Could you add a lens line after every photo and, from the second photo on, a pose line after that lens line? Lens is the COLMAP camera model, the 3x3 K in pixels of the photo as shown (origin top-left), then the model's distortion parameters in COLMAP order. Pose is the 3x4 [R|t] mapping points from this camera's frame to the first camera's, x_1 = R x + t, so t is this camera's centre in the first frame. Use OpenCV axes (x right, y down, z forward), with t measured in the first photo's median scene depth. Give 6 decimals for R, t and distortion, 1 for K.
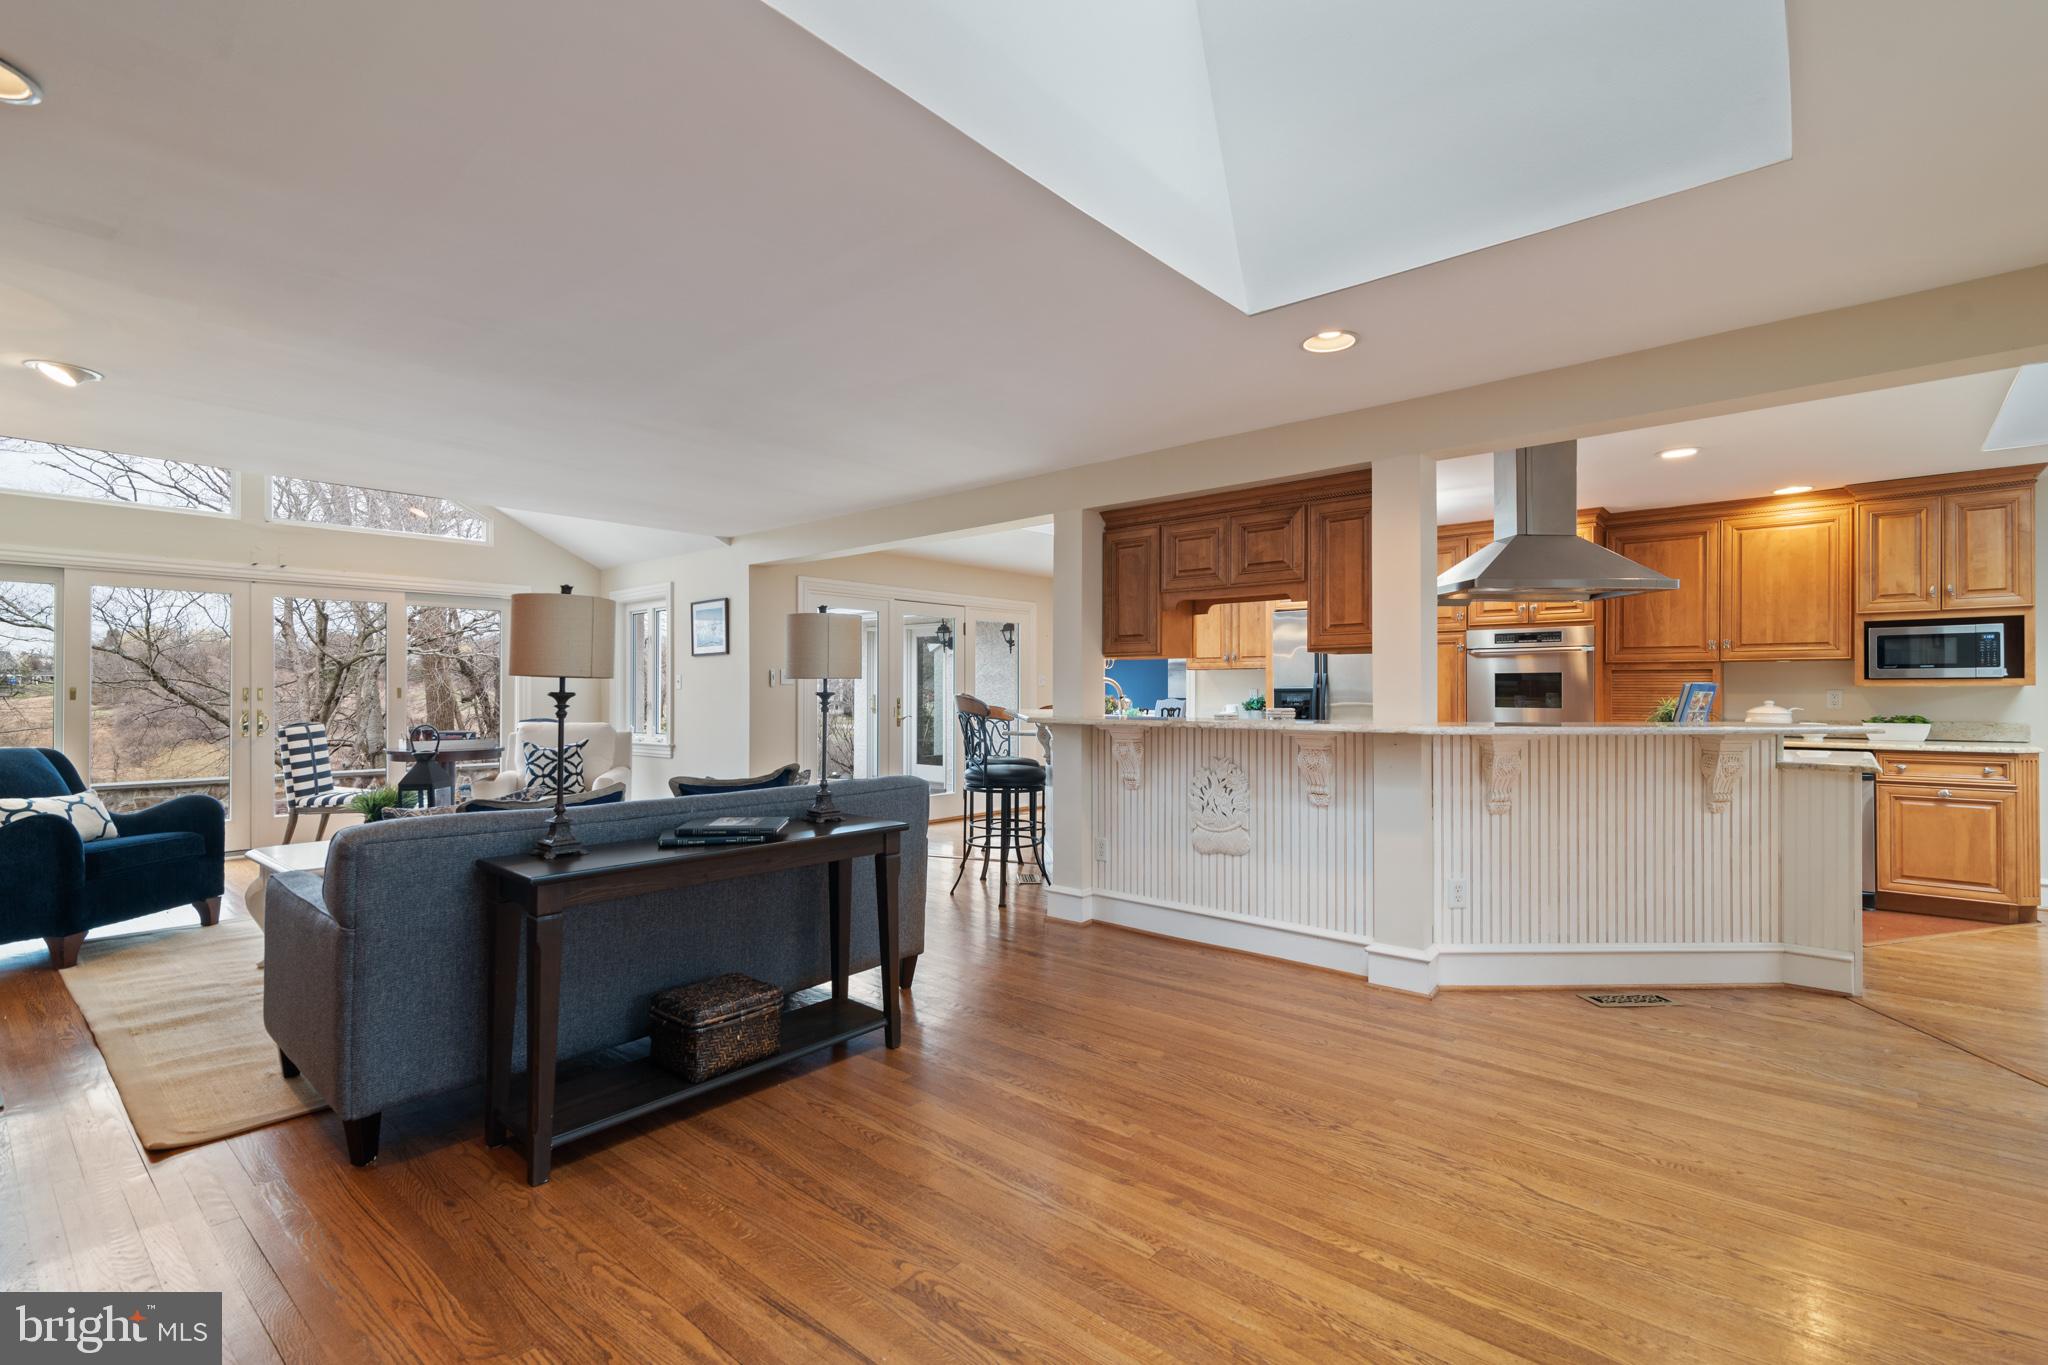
lens RADIAL K [[936.8, 0, 1021.4], [0, 936.8, 681.0], [0, 0, 1]] dist [0.004411, 0.000102]
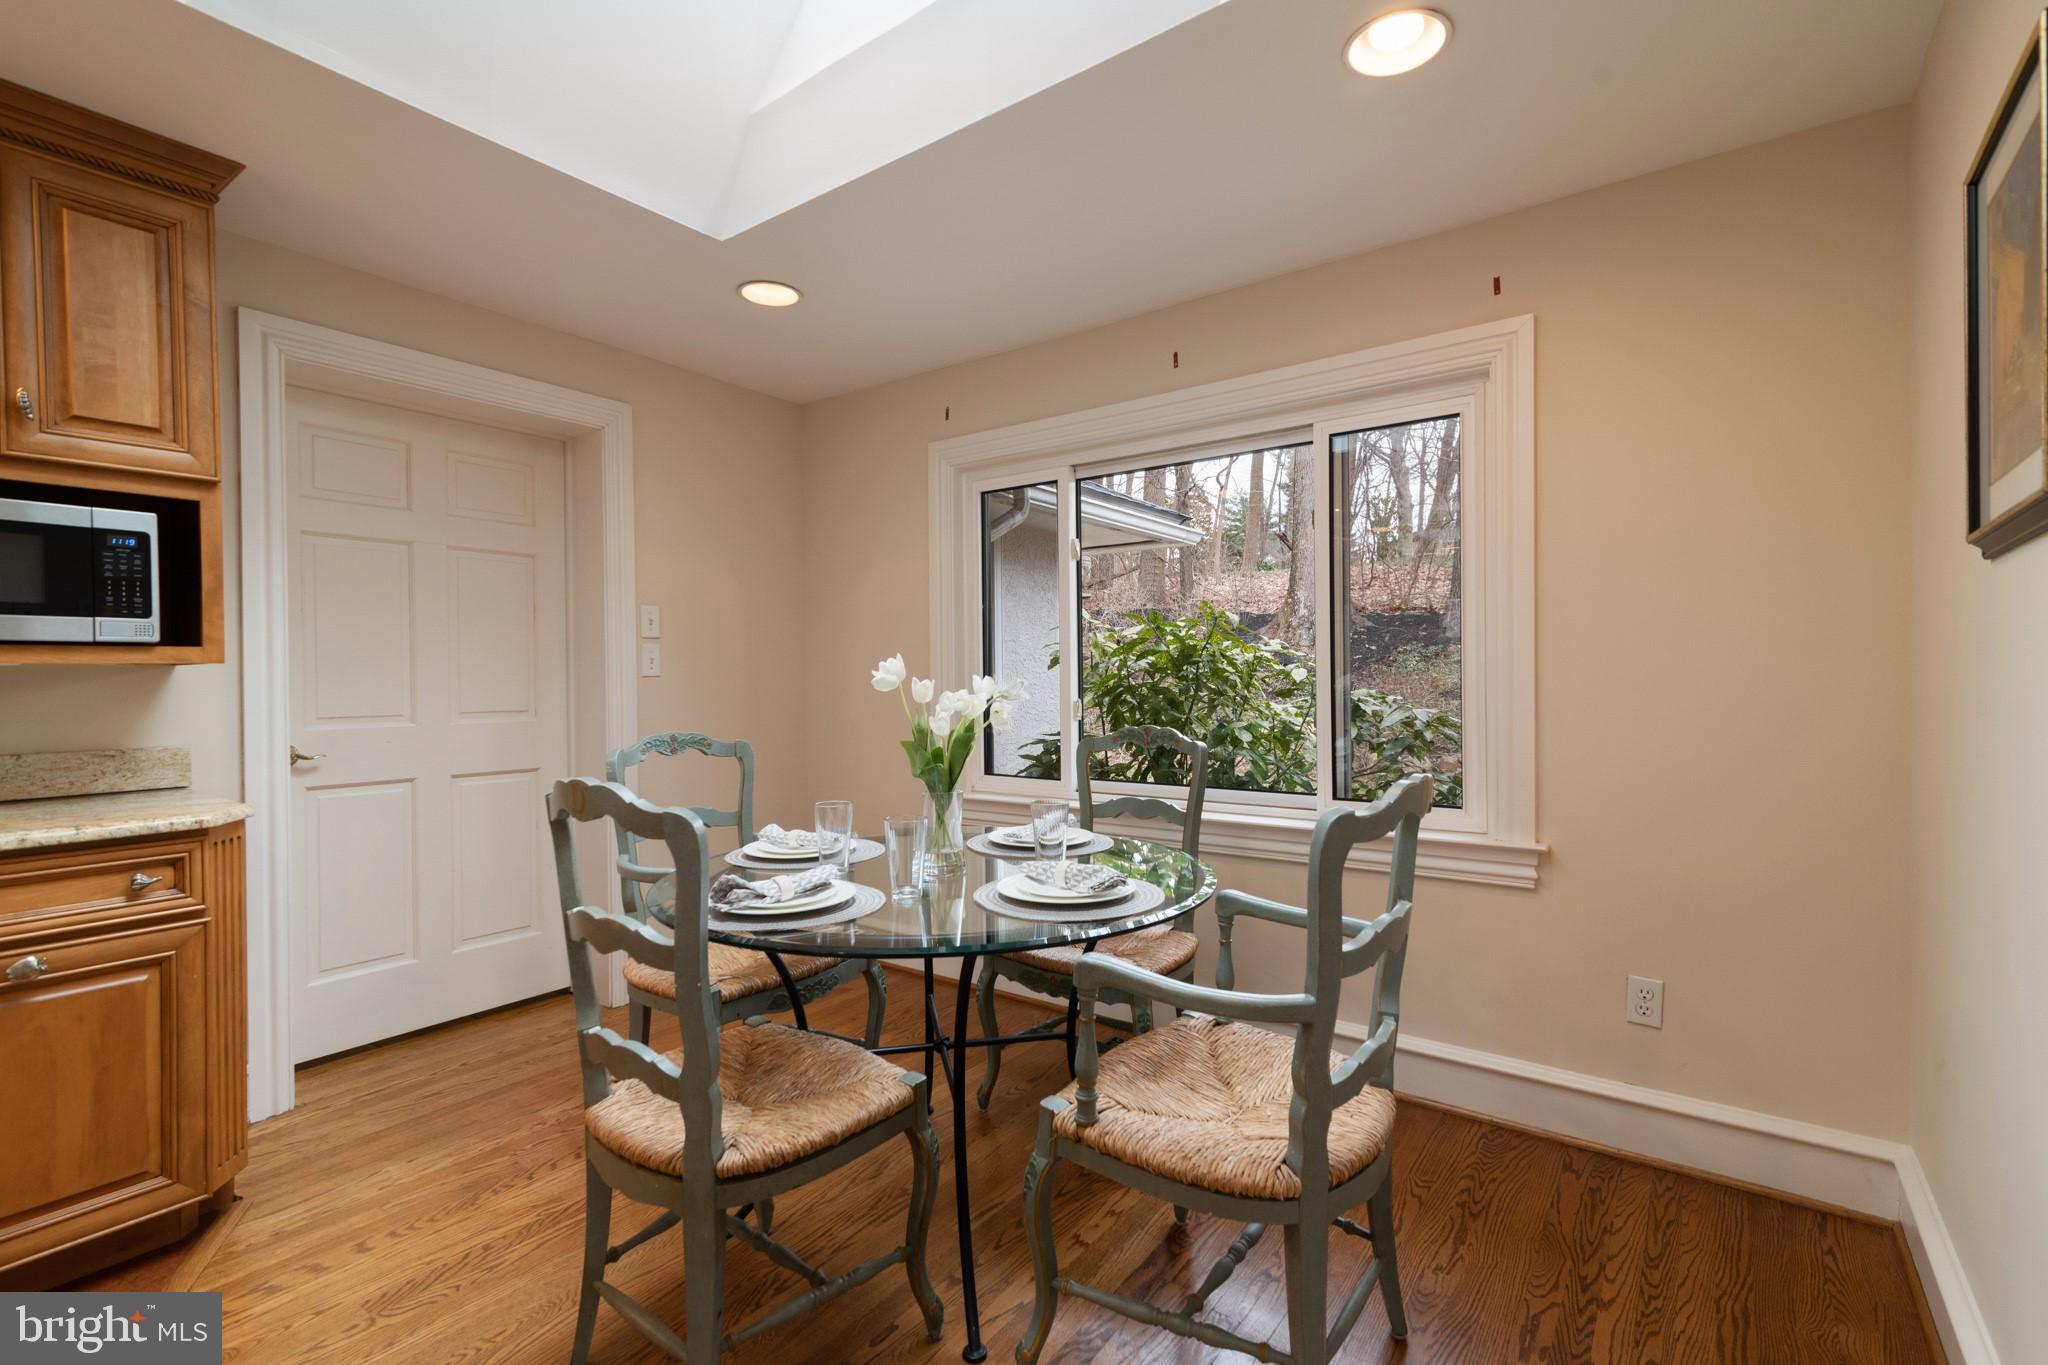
lens RADIAL K [[936.8, 0, 1019.8], [0, 936.8, 678.5], [0, 0, 1]] dist [0.004411, 0.000102]
pose [[-0.072573, -0.009651, 0.997316, 0.601556], [0.005483, 0.999934, 0.010075, 0.009402], [-0.997348, 0.006200, -0.072515, 0.651048]]
